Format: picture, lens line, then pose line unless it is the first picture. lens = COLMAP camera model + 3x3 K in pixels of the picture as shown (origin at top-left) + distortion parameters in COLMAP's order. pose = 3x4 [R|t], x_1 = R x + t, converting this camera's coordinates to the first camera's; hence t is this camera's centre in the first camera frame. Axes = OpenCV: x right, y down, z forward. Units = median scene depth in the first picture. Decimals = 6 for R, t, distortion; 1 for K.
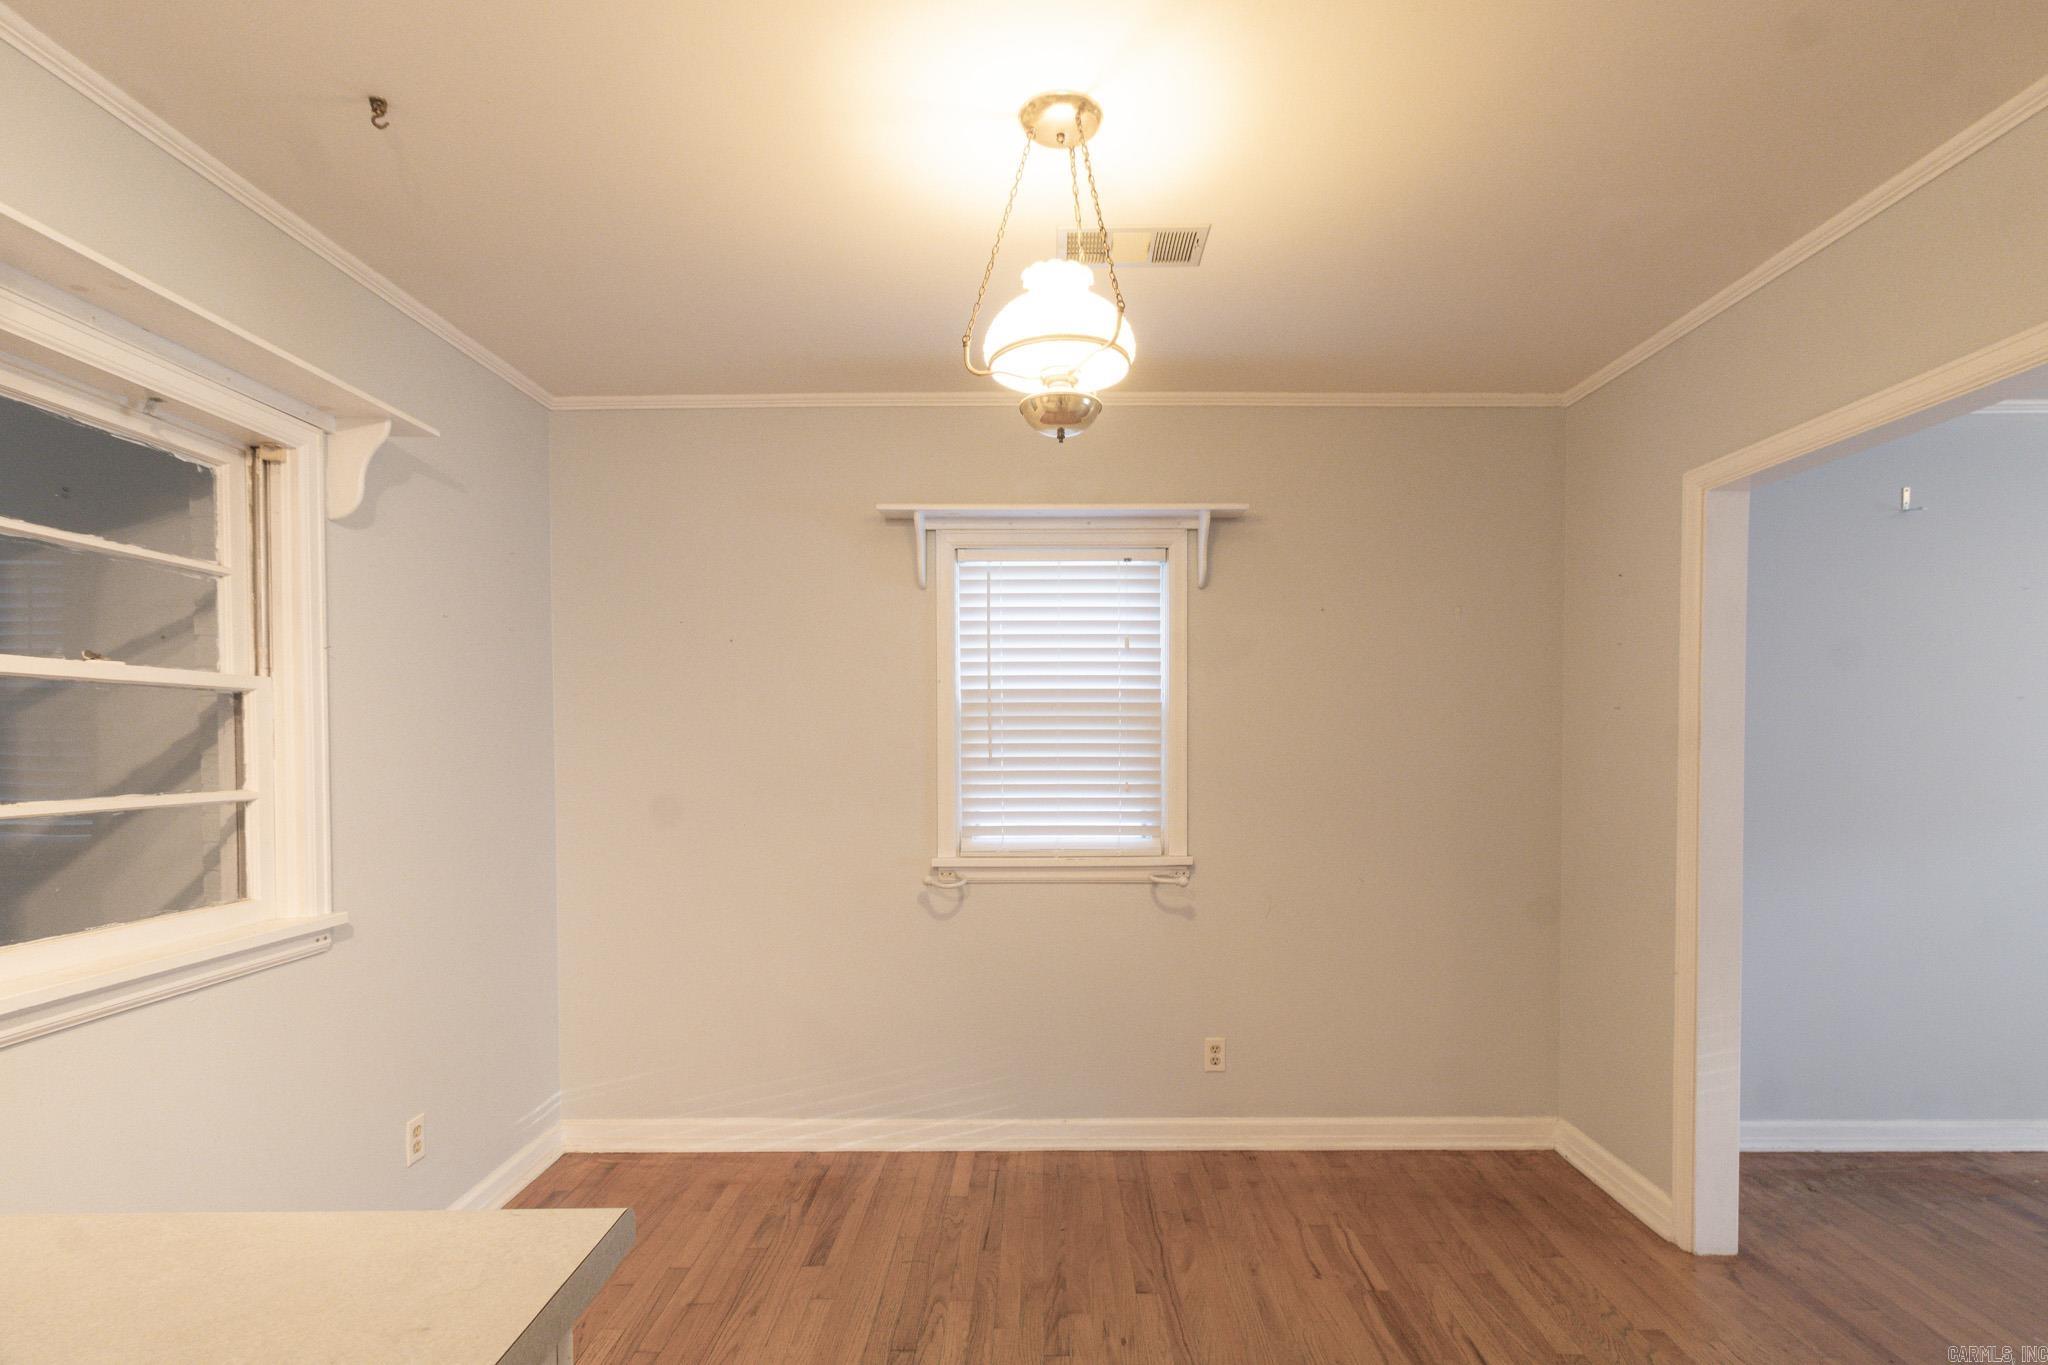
lens RADIAL K [[971.5, 0, 1012.3], [0, 971.5, 765.8], [0, 0, 1]] dist [0.001800, 0.000913]
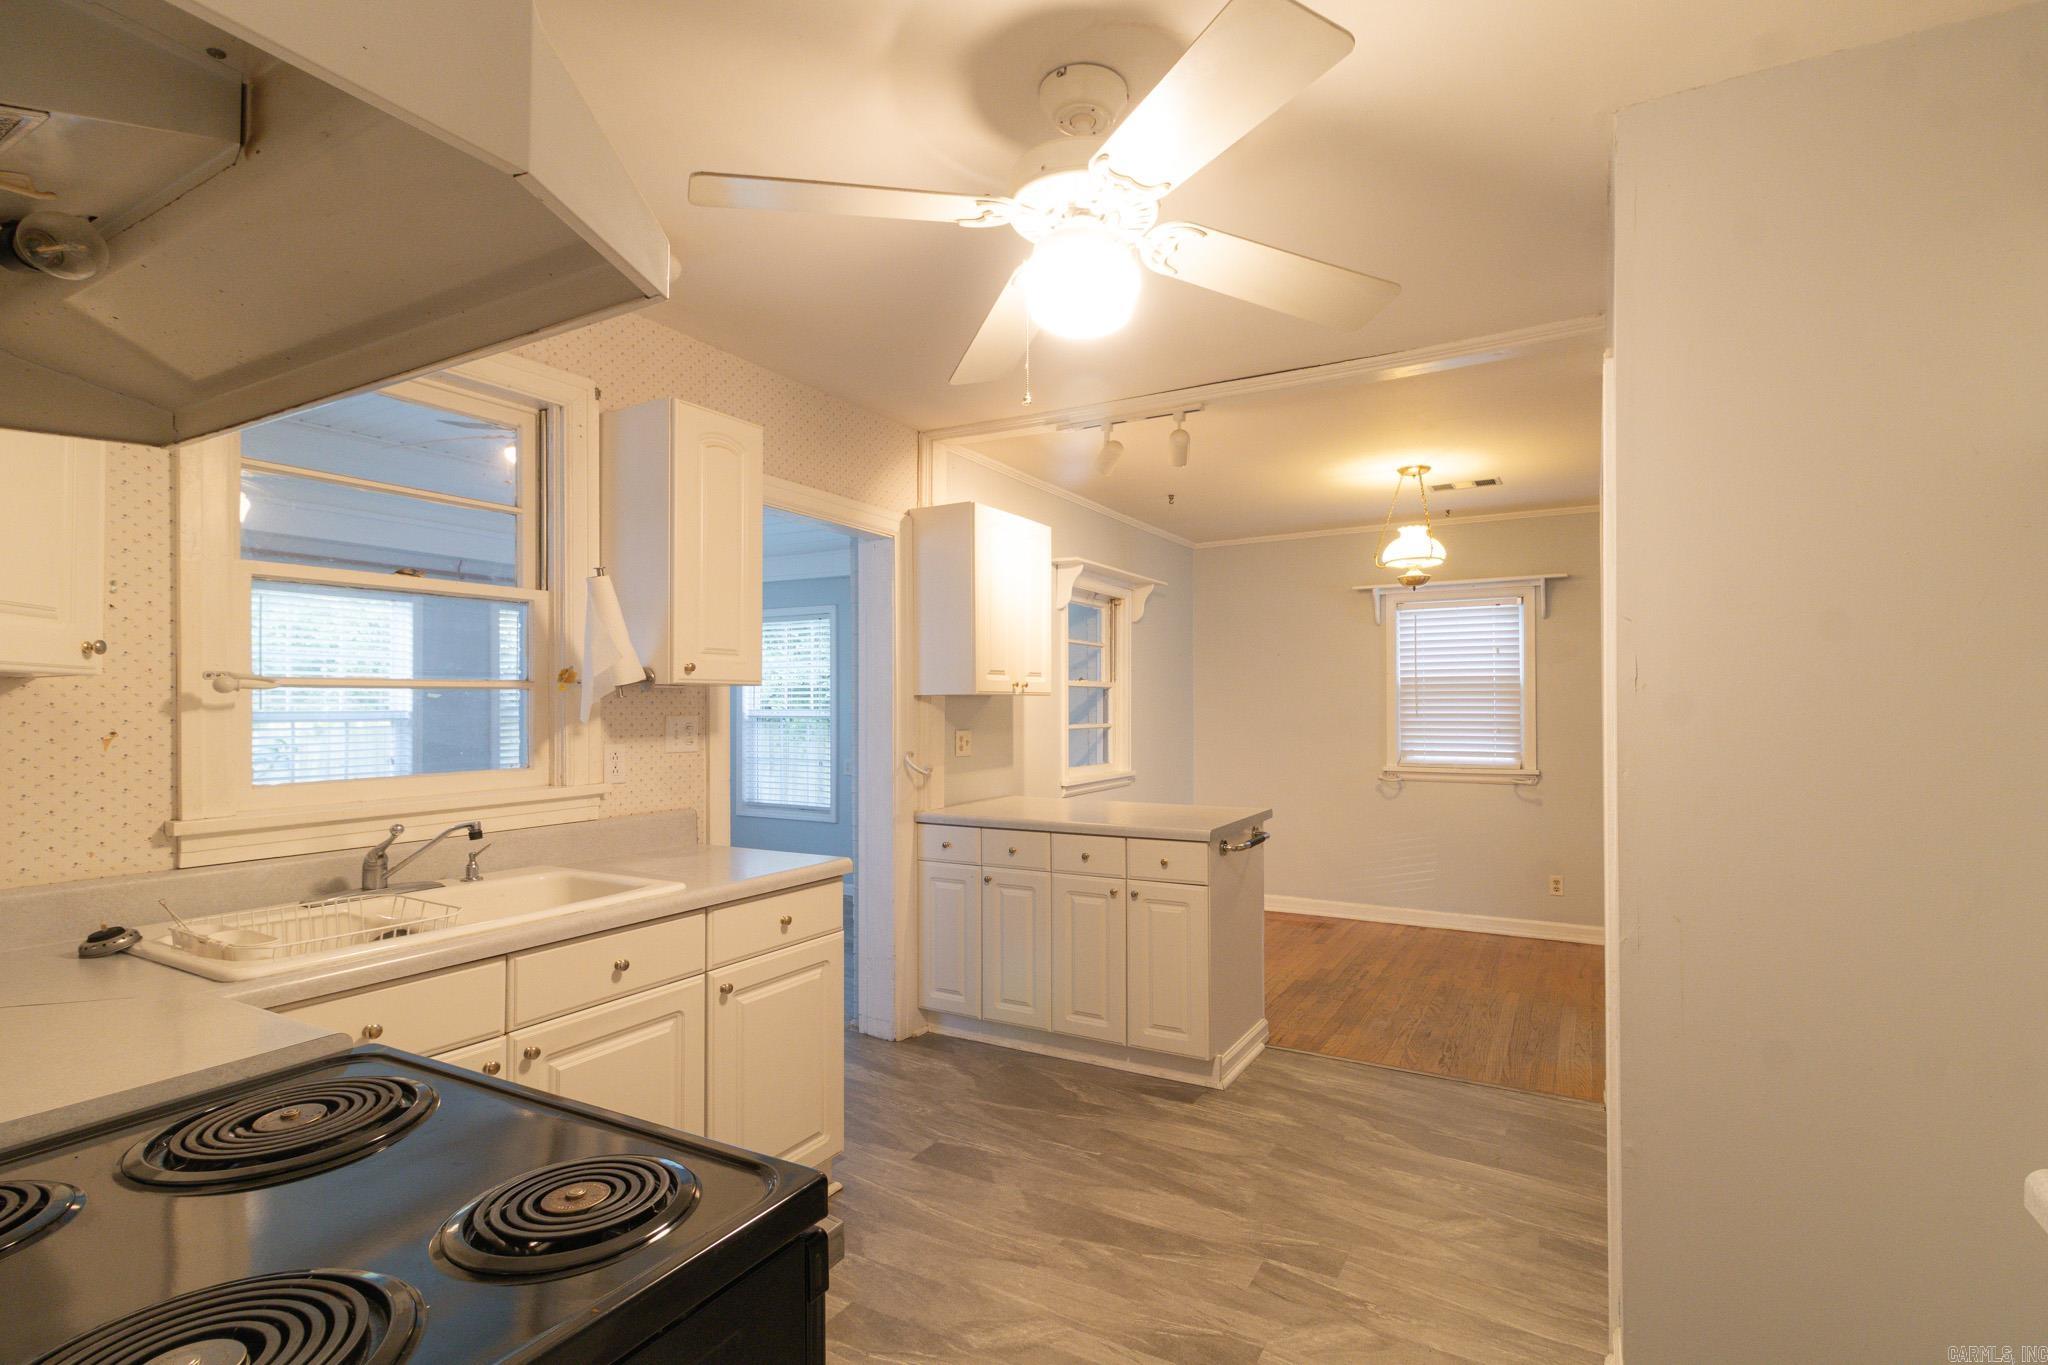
lens RADIAL K [[956.8, 0, 1018.5], [0, 956.8, 705.6], [0, 0, 1]] dist [0.001603, -0.000166]
pose [[0.869992, -0.000804, -0.493065, 0.219677], [-0.009612, 0.999781, -0.018589, 0.017644], [0.492972, 0.020912, 0.869794, -0.982802]]
